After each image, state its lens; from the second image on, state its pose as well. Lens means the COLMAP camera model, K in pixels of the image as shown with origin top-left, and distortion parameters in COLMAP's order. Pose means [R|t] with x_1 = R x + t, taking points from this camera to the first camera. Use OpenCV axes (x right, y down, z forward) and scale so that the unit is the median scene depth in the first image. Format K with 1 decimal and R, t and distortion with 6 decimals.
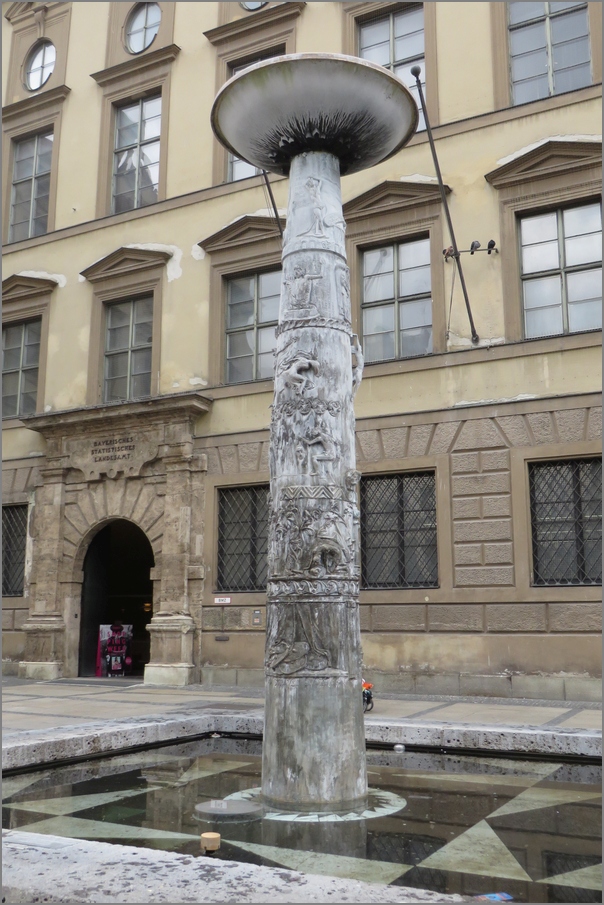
lens RADIAL K [[861.8, 0, 302.0], [0, 861.8, 452.5], [0, 0, 1]] dist [-0.012056, 0.010048]
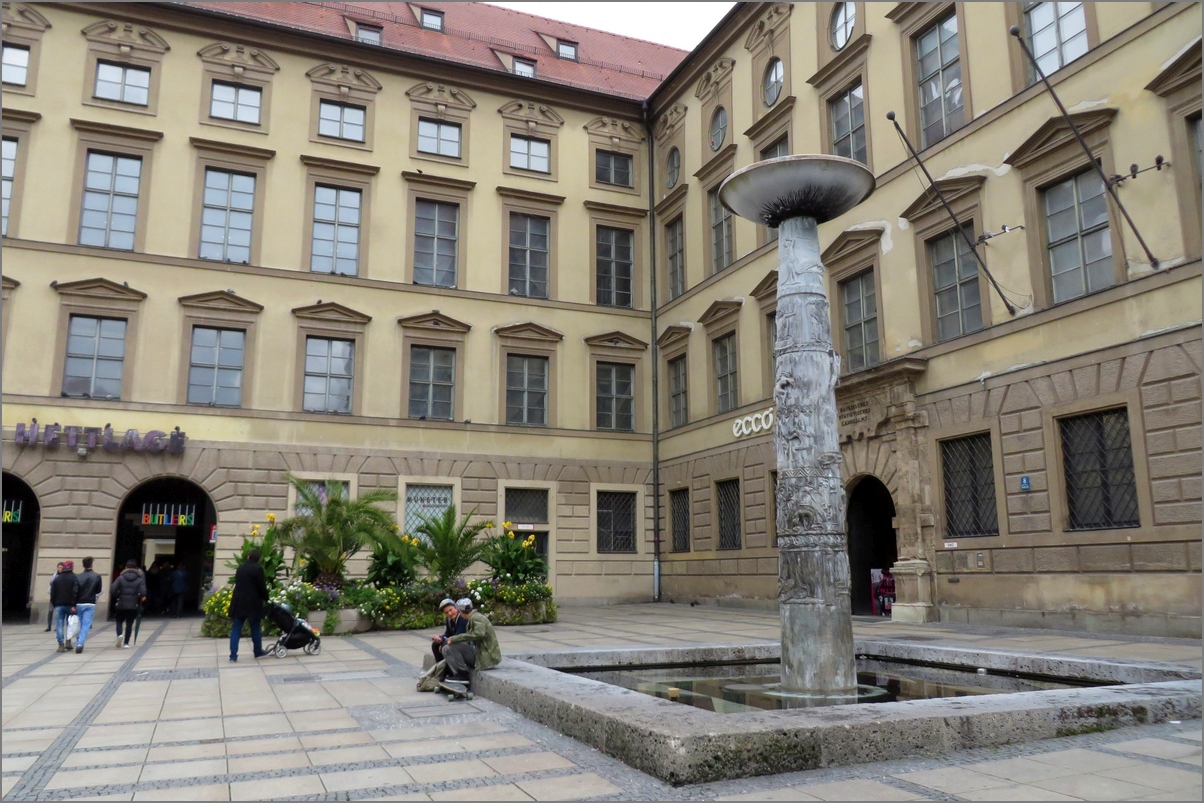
lens RADIAL K [[897.2, 0, 602.0], [0, 897.2, 401.5], [0, 0, 1]] dist [-0.001947, -0.007935]
pose [[0.774223, -0.127842, -0.619866, 0.314723], [0.134681, 0.990235, -0.036009, -0.027021], [0.618417, -0.055605, 0.783881, -0.153309]]
